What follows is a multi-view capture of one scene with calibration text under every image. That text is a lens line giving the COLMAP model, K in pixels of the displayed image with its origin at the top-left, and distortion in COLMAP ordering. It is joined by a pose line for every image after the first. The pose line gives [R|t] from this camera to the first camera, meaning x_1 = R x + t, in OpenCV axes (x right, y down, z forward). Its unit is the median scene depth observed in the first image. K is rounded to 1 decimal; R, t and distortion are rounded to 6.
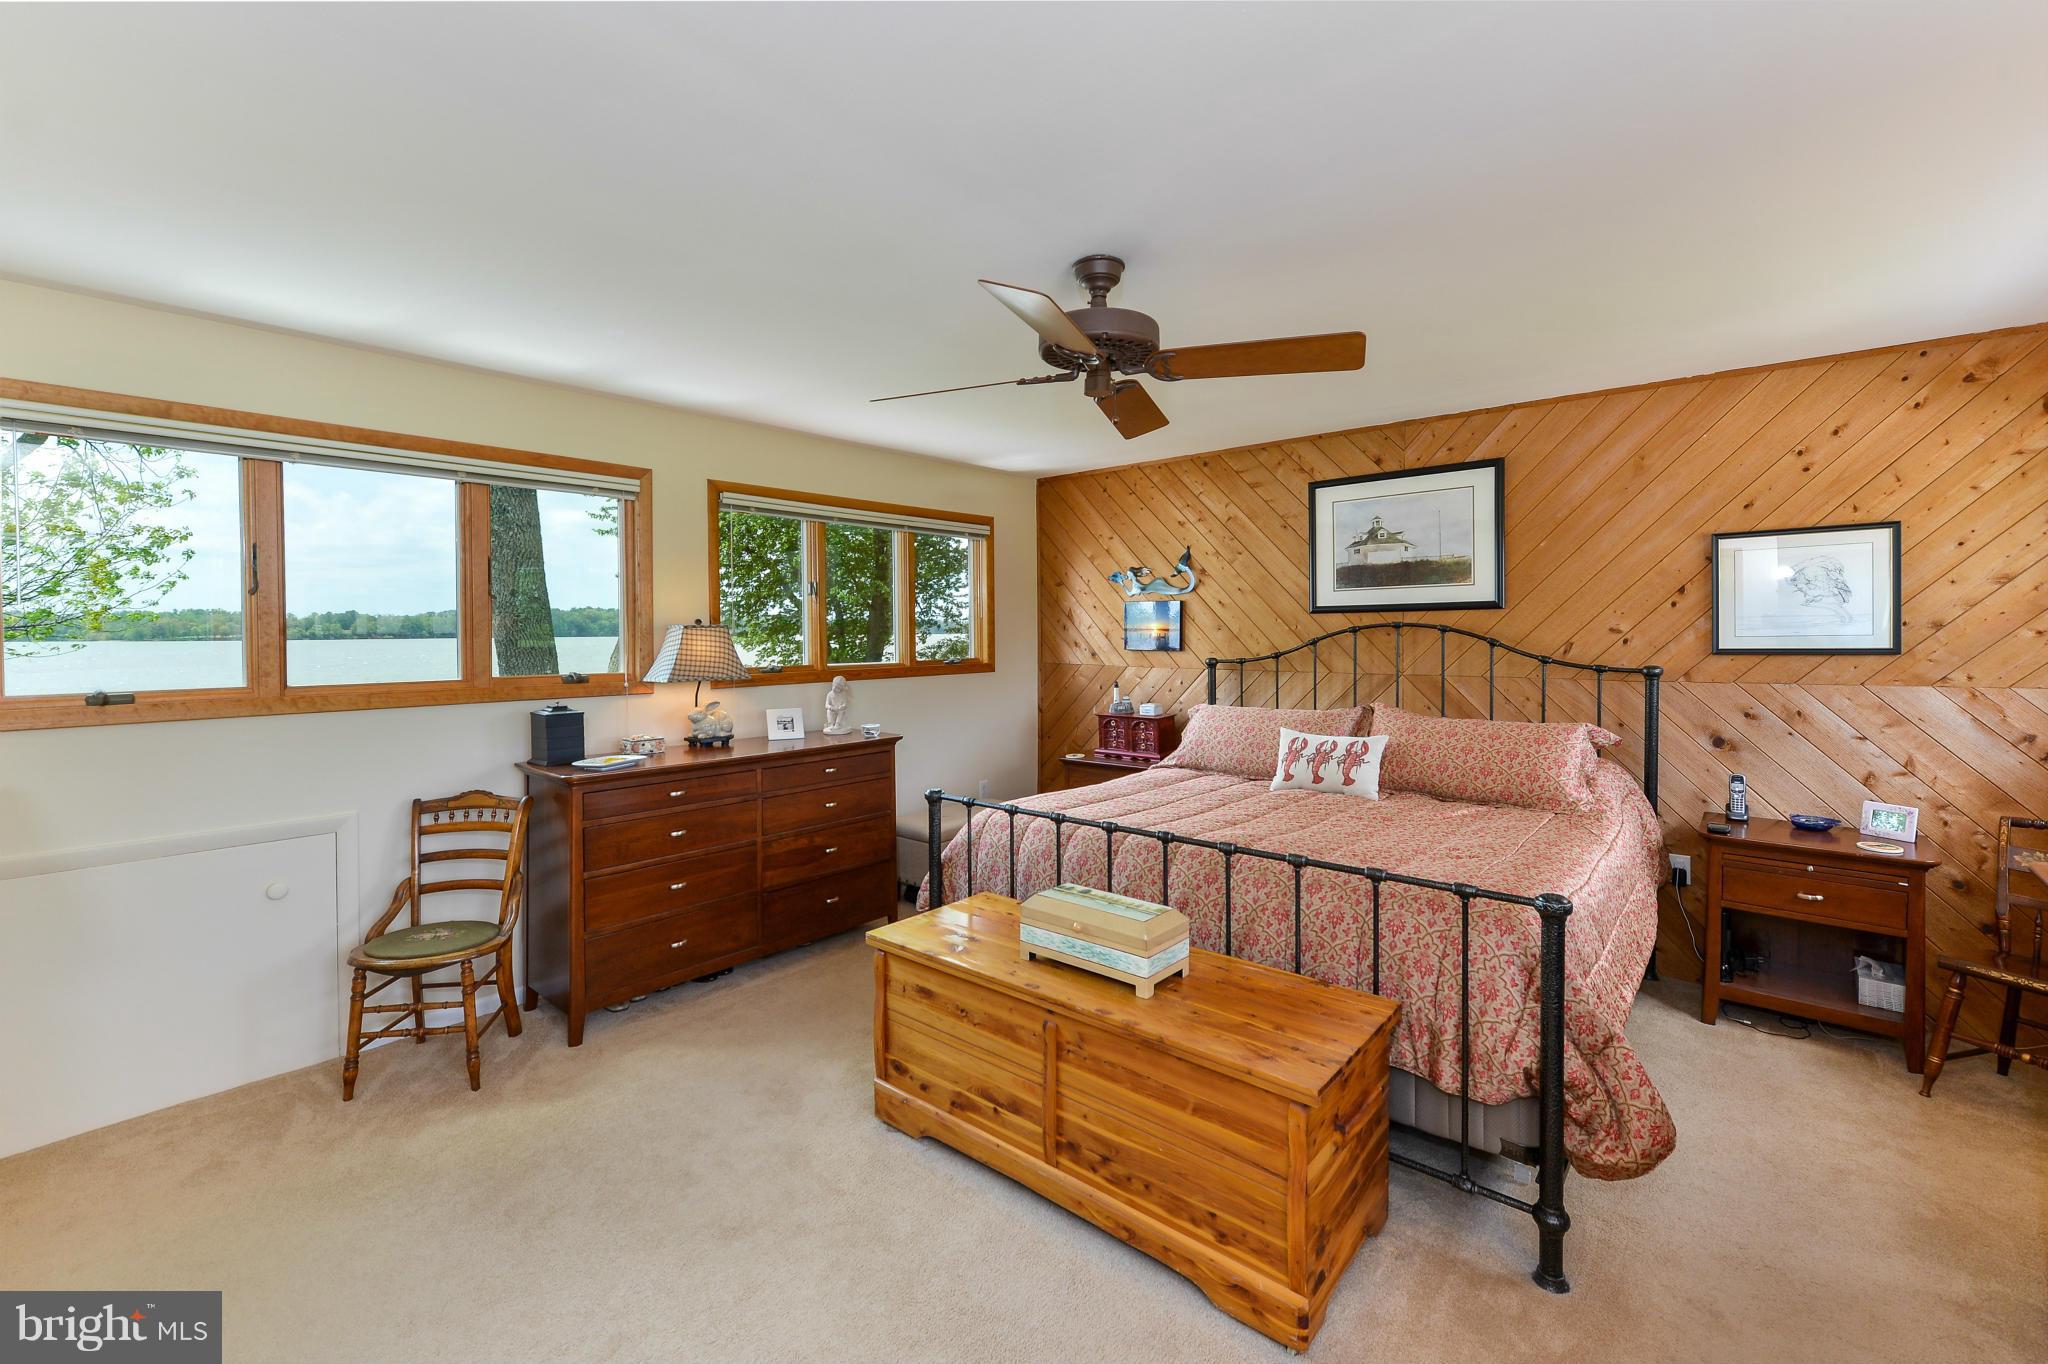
lens RADIAL K [[890.1, 0, 1015.2], [0, 890.1, 669.2], [0, 0, 1]] dist [0.003277, 0.000125]
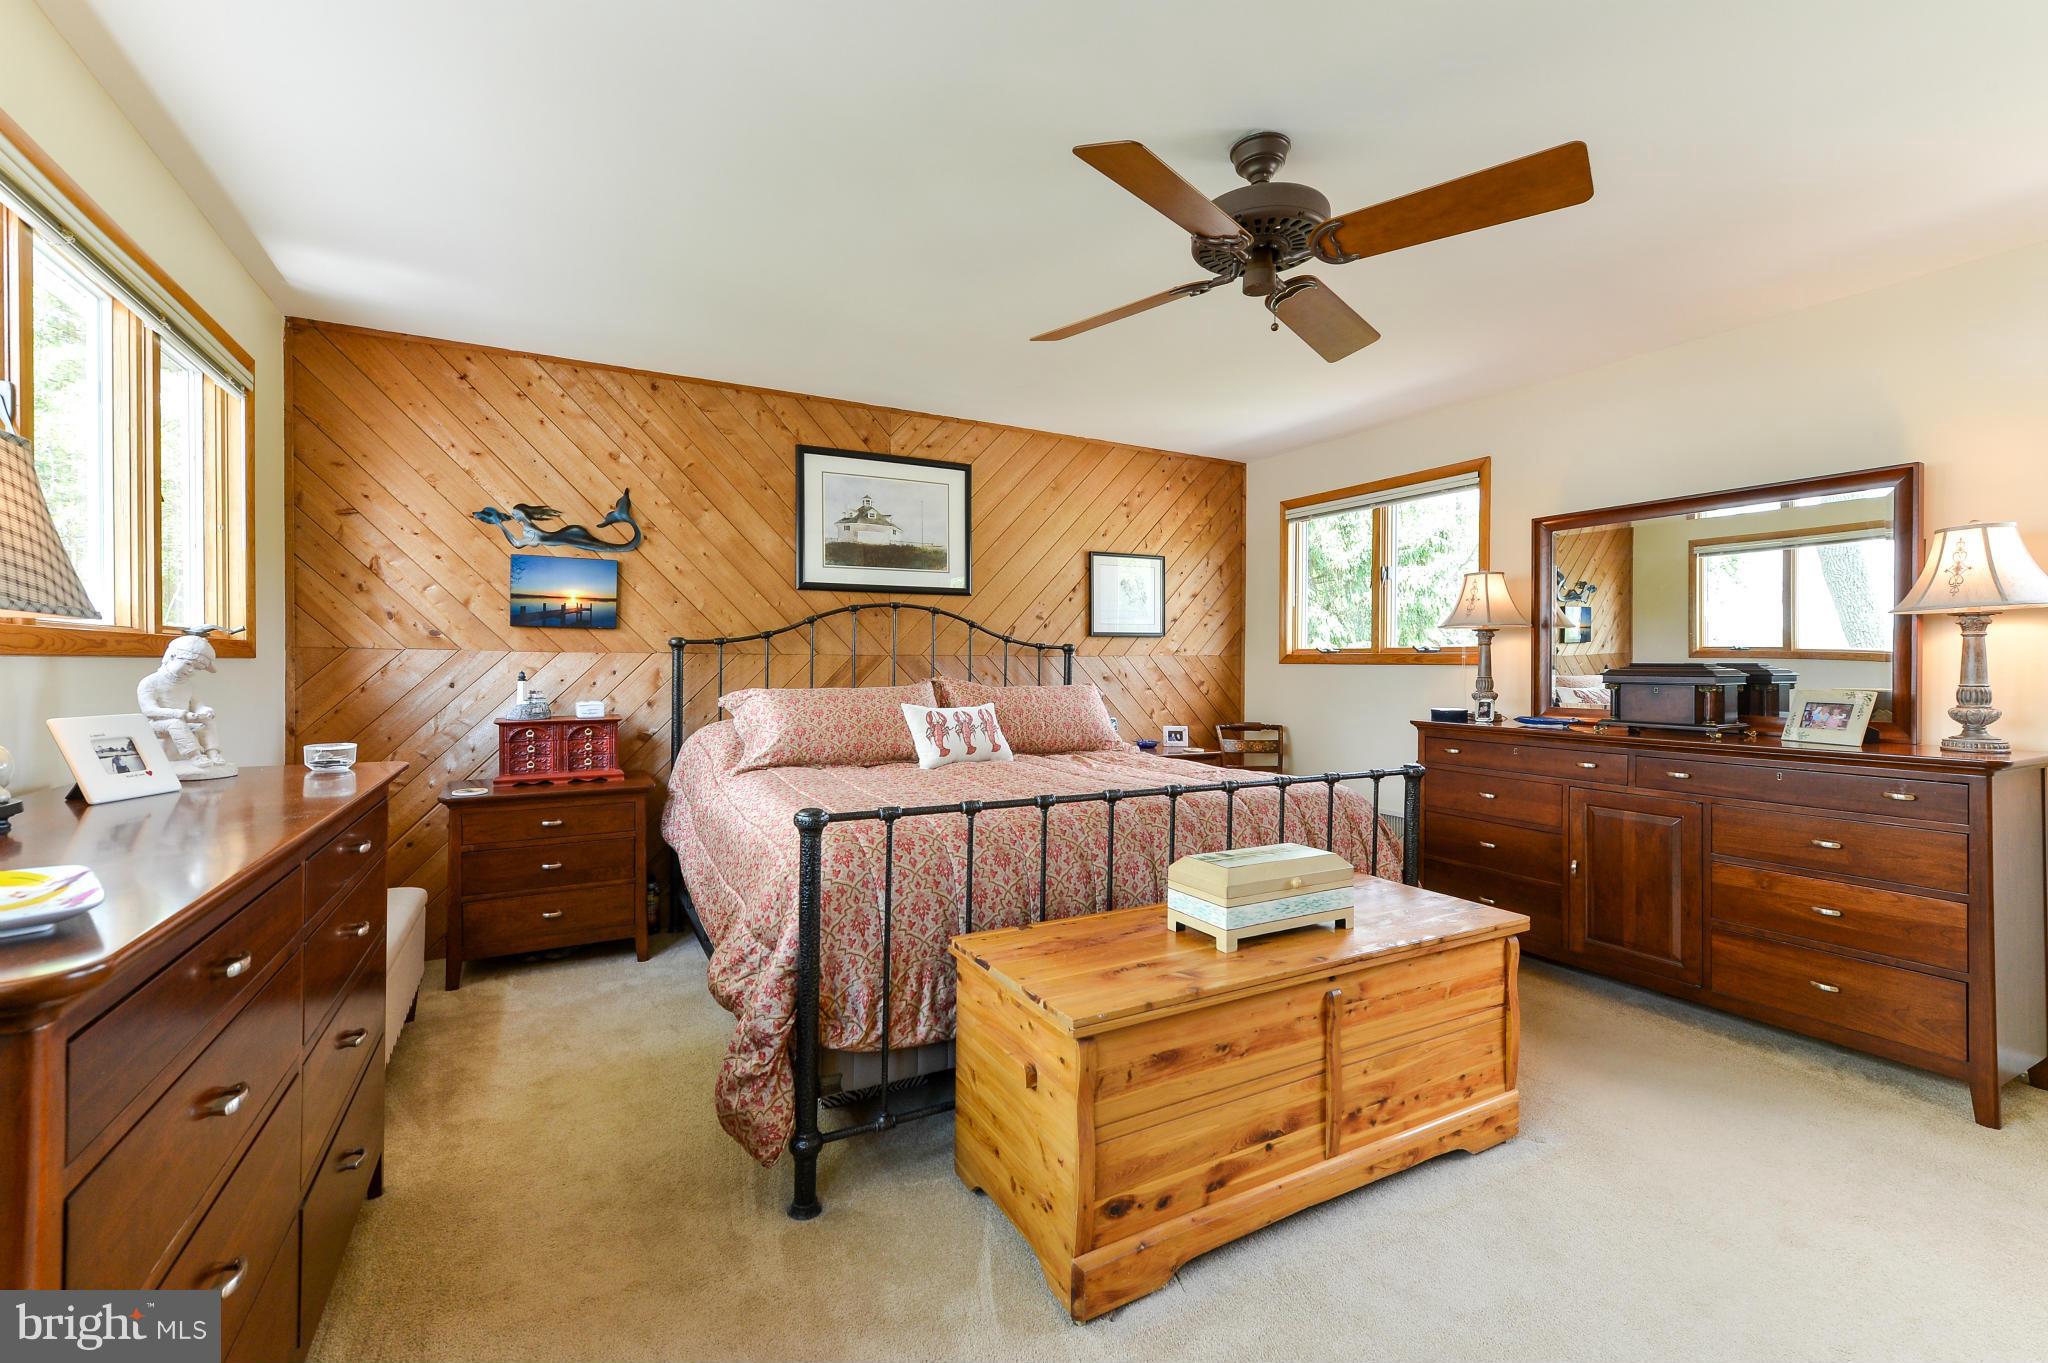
lens RADIAL K [[890.1, 0, 1015.2], [0, 890.1, 668.7], [0, 0, 1]] dist [0.003277, 0.000125]
pose [[0.325070, 0.003936, 0.945682, -0.491915], [0.036358, 0.999200, -0.016657, 0.044852], [-0.944991, 0.039798, 0.324667, 0.548009]]
